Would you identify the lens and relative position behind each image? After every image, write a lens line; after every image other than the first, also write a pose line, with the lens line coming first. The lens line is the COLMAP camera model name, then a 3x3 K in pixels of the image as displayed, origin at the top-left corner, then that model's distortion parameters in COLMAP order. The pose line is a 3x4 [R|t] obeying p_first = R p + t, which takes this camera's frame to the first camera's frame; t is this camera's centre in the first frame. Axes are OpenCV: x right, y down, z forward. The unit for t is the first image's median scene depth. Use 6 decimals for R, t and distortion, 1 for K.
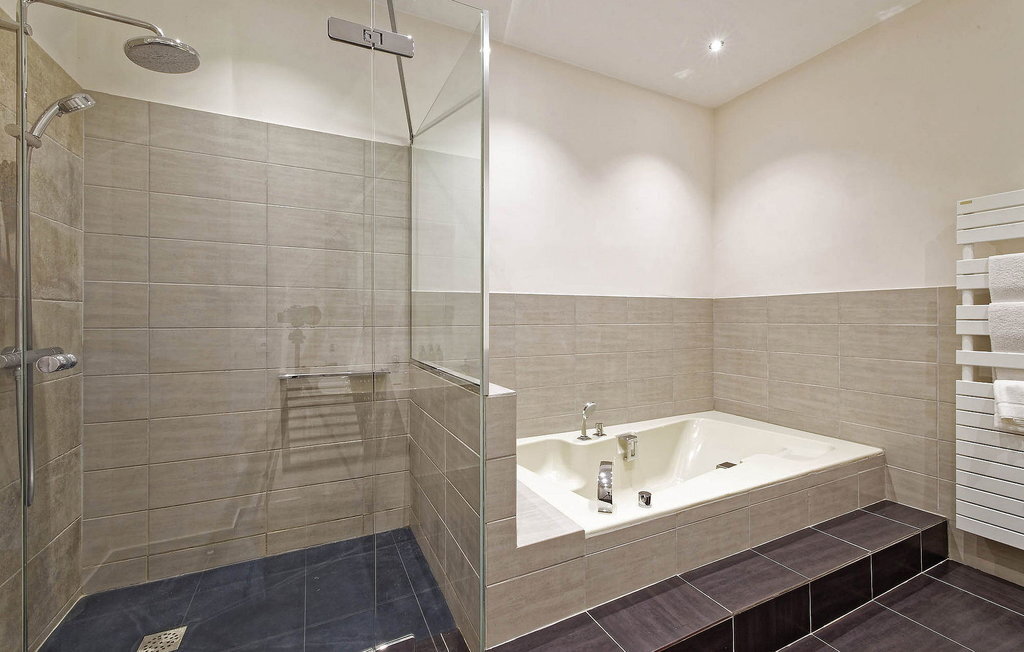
lens RADIAL K [[421.8, 0, 510.3], [0, 421.8, 321.2], [0, 0, 1]] dist [0.005170, -0.000749]
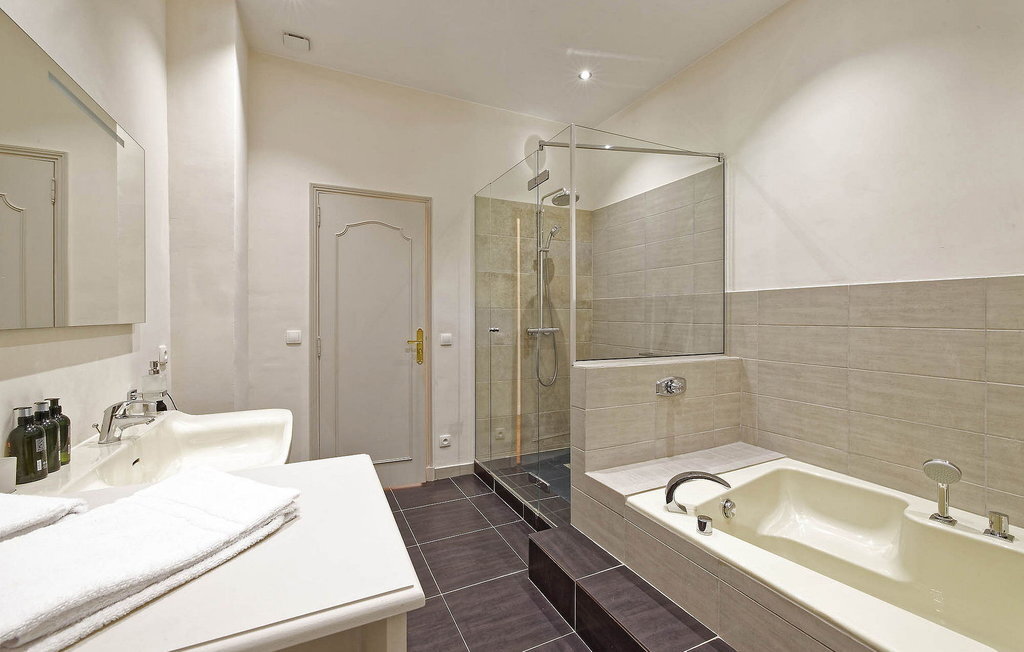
lens RADIAL K [[421.8, 0, 509.6], [0, 421.8, 319.8], [0, 0, 1]] dist [0.005170, -0.000749]
pose [[0.002364, 0.010004, -0.999947, 0.889090], [-0.008660, 0.999913, 0.009983, -0.005750], [0.999960, 0.008636, 0.002451, 0.441798]]
